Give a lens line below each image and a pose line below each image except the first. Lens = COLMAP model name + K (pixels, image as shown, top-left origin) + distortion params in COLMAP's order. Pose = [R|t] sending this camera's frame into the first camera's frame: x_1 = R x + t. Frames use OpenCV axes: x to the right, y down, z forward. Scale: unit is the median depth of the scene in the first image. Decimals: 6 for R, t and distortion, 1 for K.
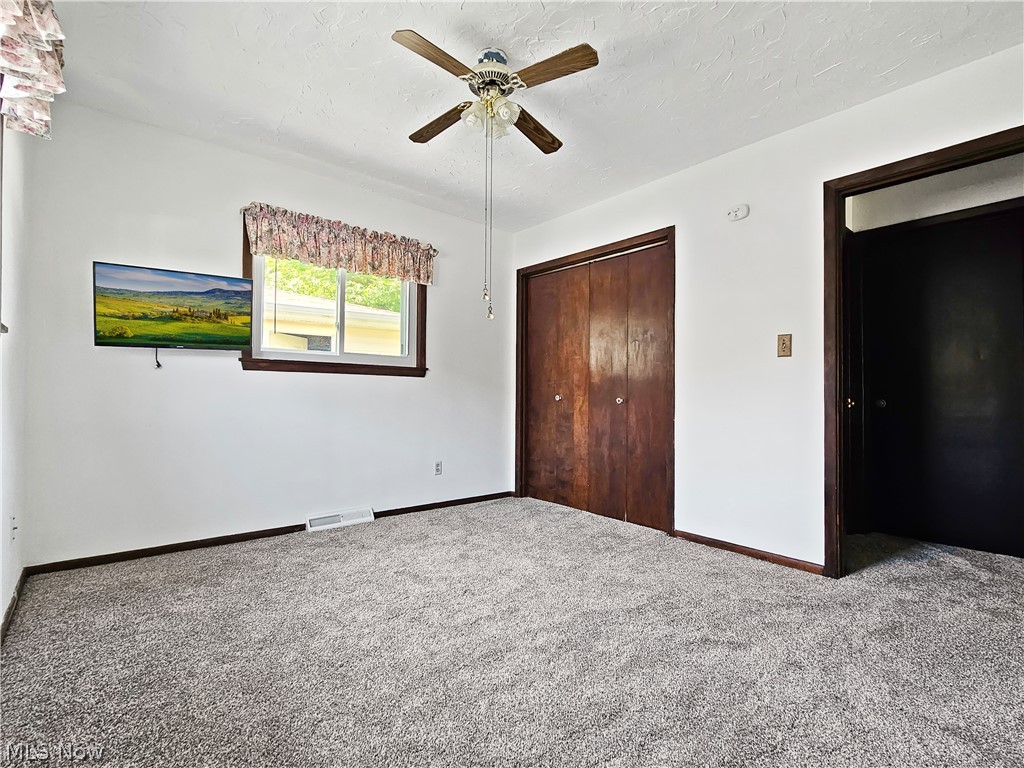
lens RADIAL K [[494.2, 0, 504.3], [0, 494.2, 390.3], [0, 0, 1]] dist [-0.000509, -0.000329]
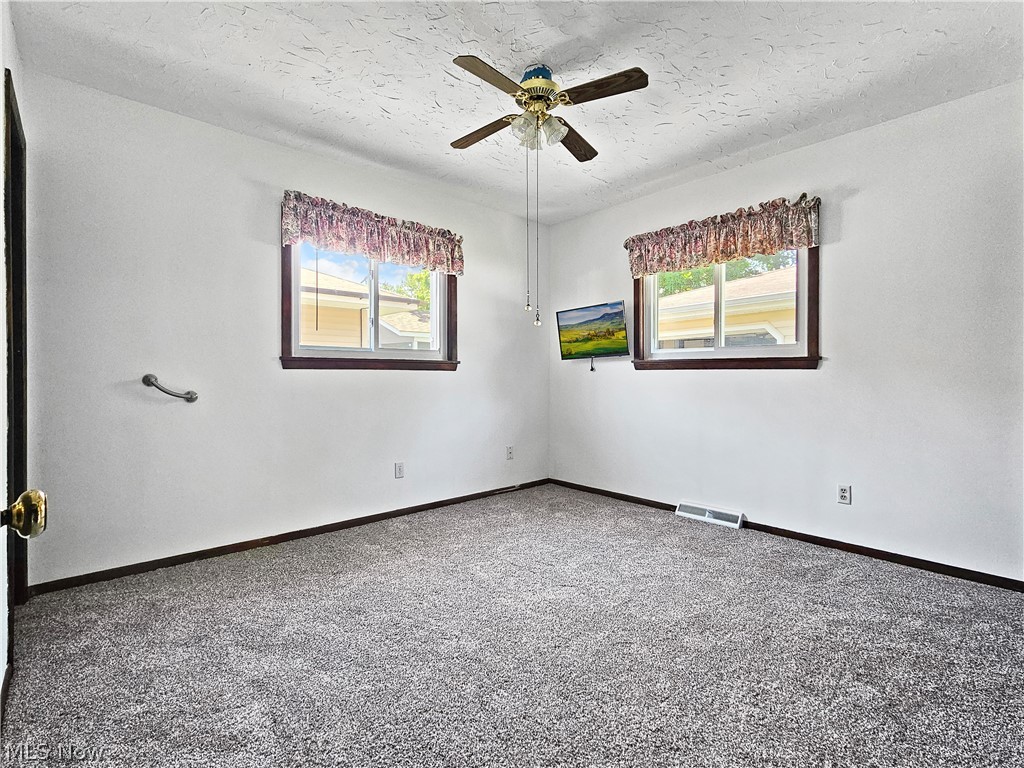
lens RADIAL K [[474.5, 0, 512.0], [0, 474.5, 384.0], [0, 0, 1]] dist [-0.000109, 0.000010]
pose [[0.036534, 0.009398, -0.999288, 0.700004], [0.013941, 0.999854, 0.009913, -0.022359], [0.999235, -0.014293, 0.036398, 0.645591]]
